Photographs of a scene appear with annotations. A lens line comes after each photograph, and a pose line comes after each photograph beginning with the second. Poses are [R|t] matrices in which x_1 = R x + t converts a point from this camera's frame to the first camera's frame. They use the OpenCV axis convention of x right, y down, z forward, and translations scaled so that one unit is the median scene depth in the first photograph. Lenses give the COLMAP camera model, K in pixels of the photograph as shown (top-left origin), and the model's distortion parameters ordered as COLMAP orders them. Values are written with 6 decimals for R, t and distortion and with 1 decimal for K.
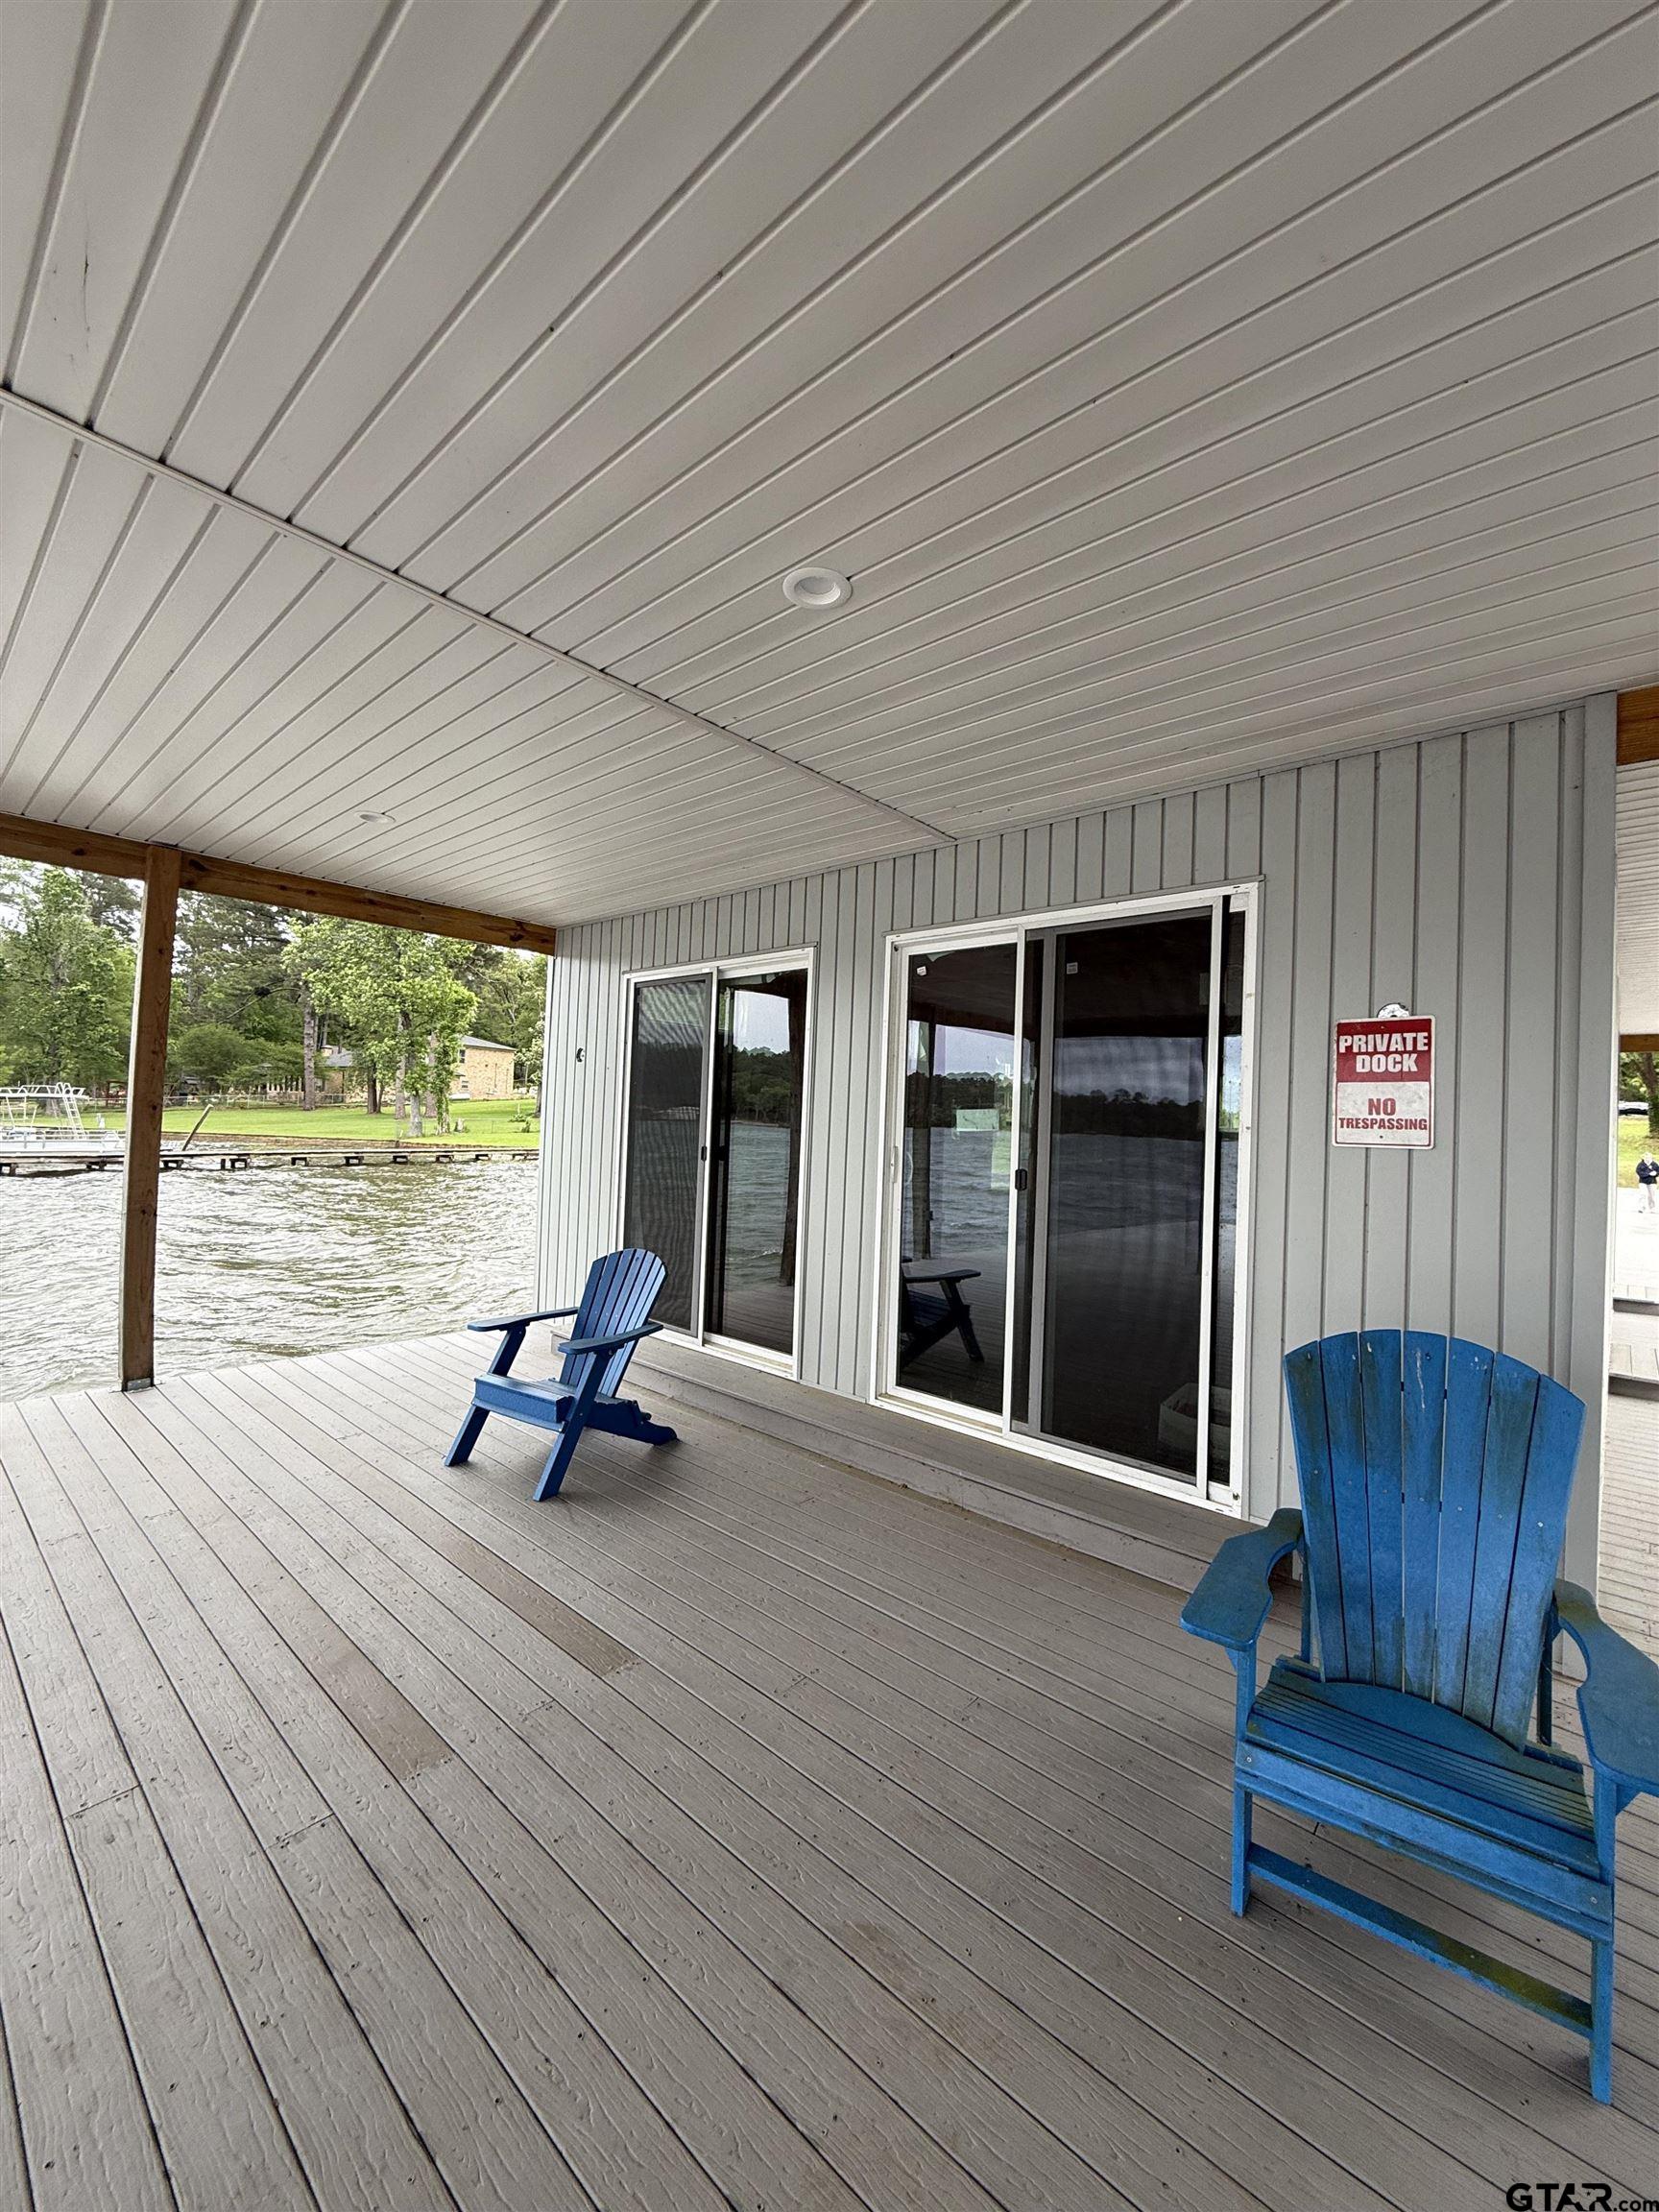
lens RADIAL K [[886.0, 0, 831.6], [0, 886.0, 1108.2], [0, 0, 1]] dist [-0.001334, 0.000496]
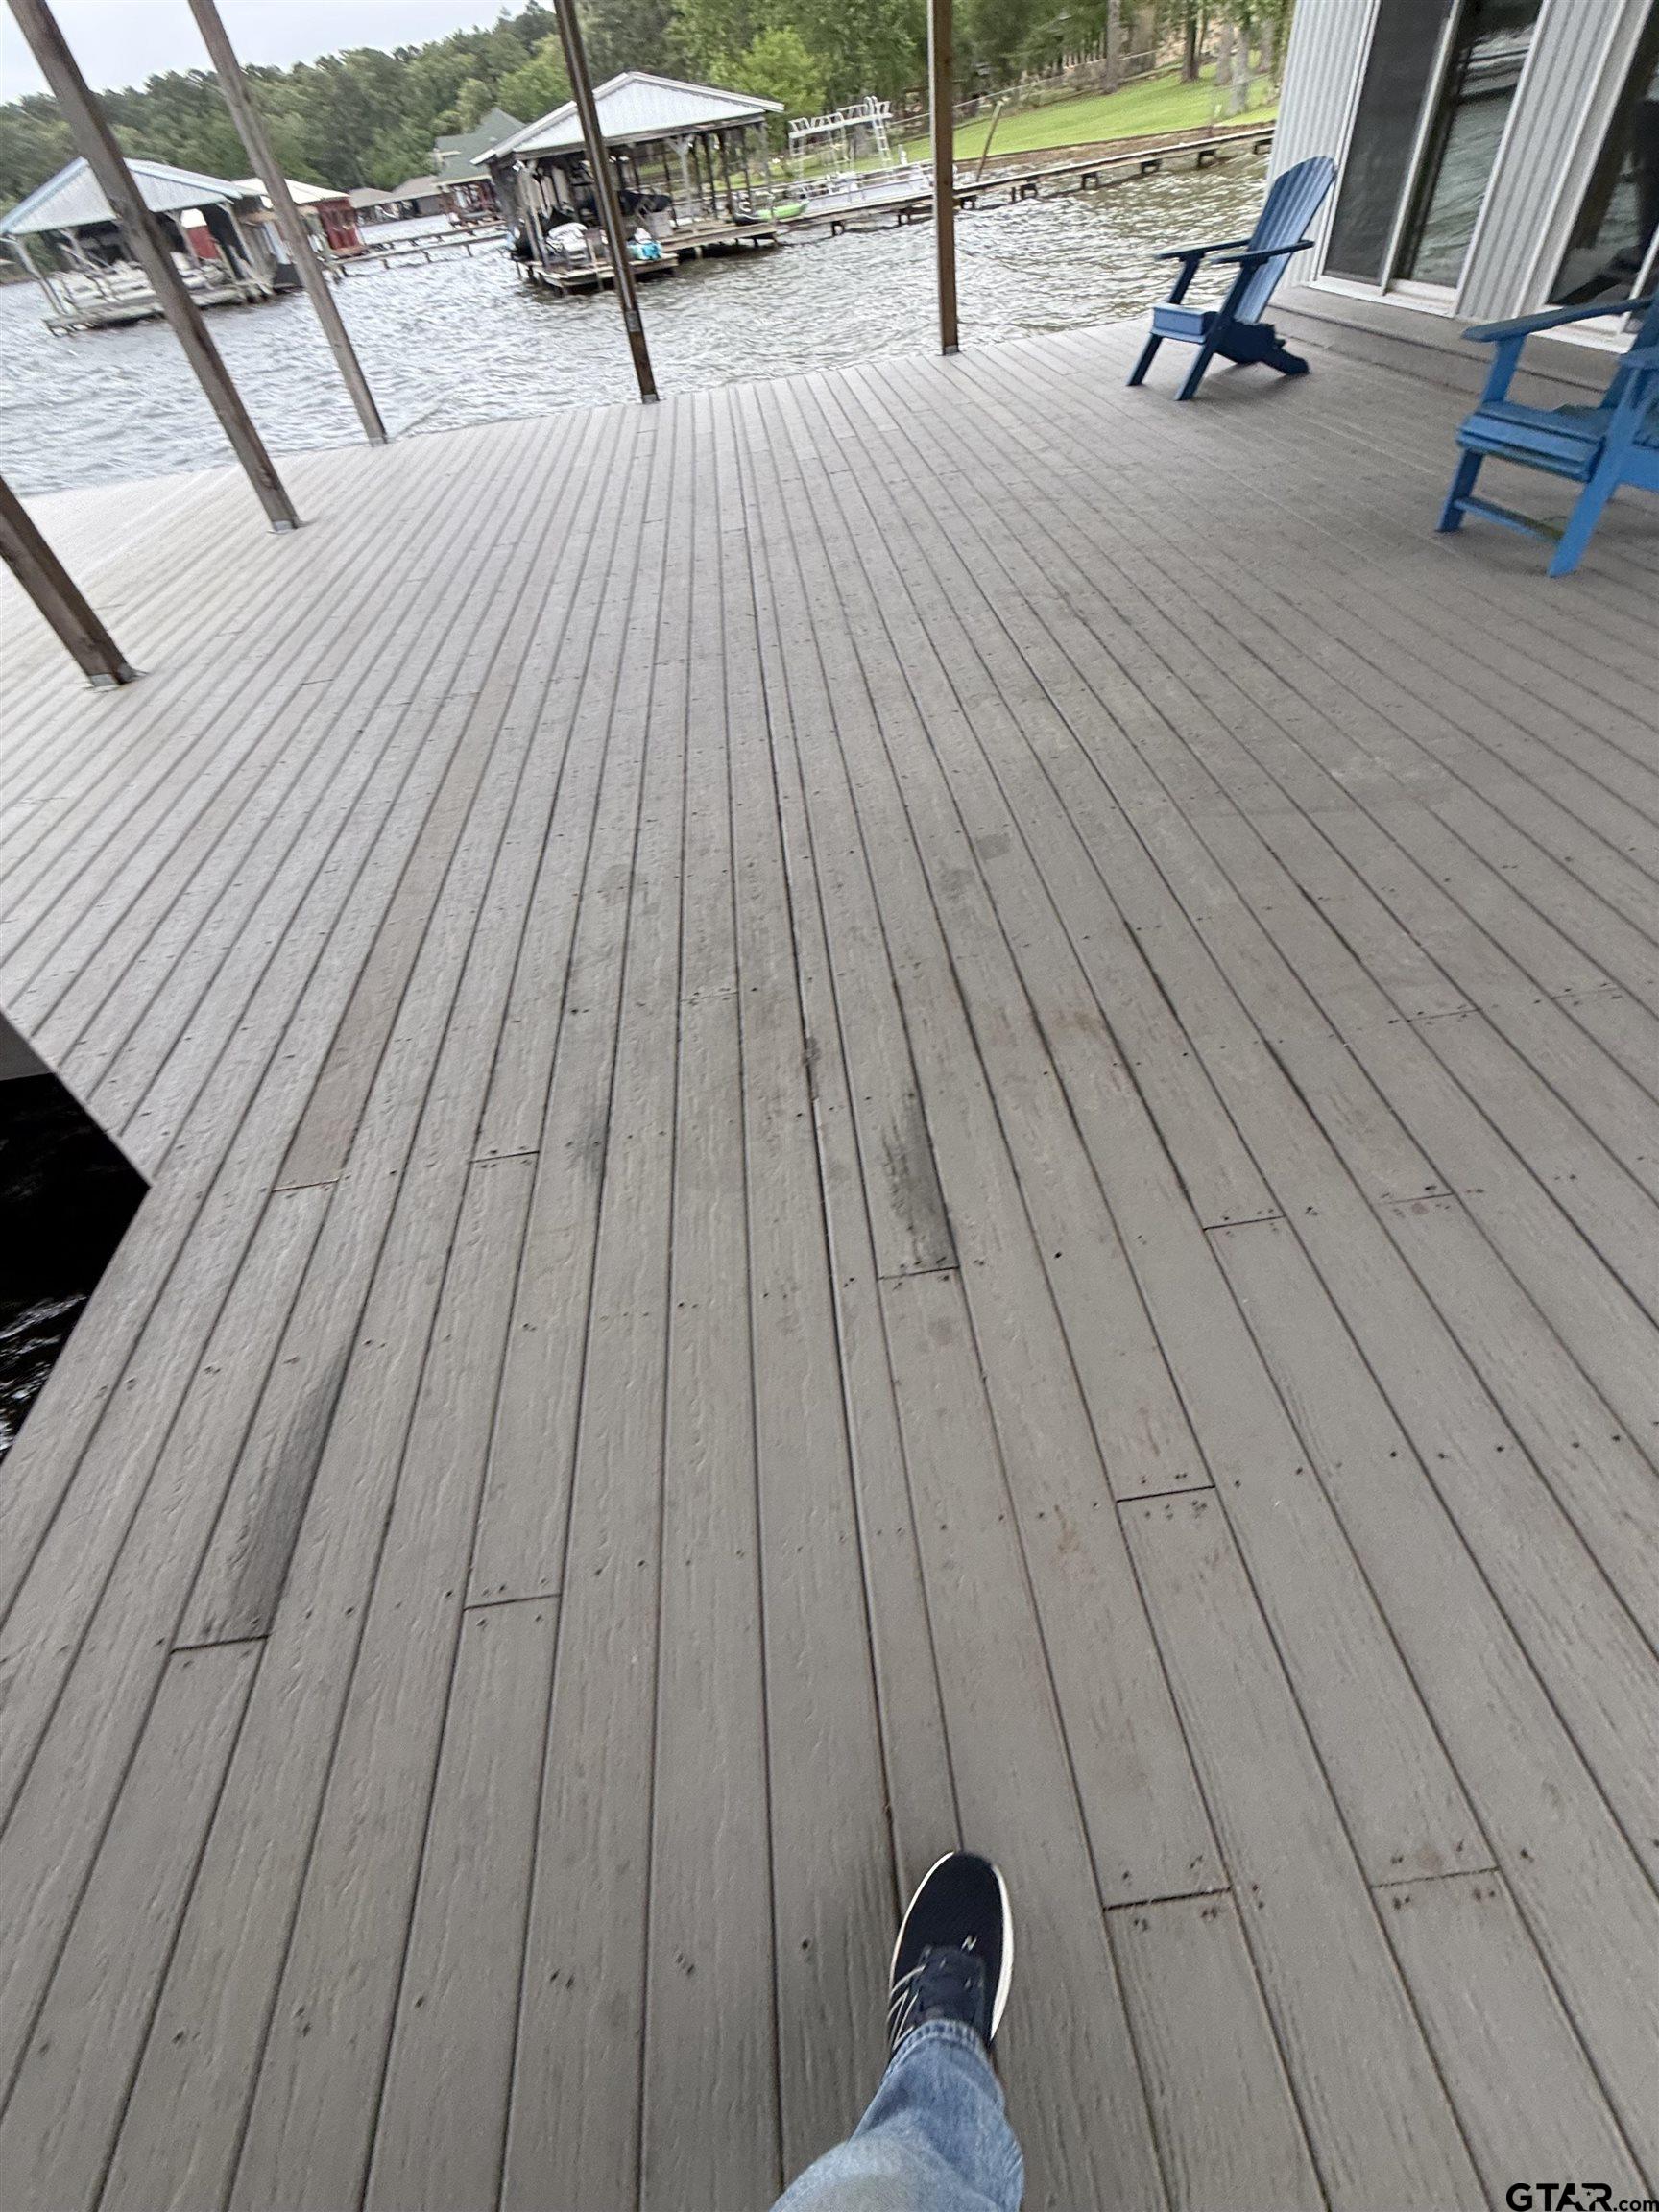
lens RADIAL K [[886.0, 0, 831.8], [0, 886.0, 1110.1], [0, 0, 1]] dist [-0.001334, 0.000496]
pose [[0.727532, 0.416058, -0.545520, 0.347564], [0.156354, 0.673662, 0.722311, 0.060438], [0.668020, -0.610798, 0.425059, -0.459210]]
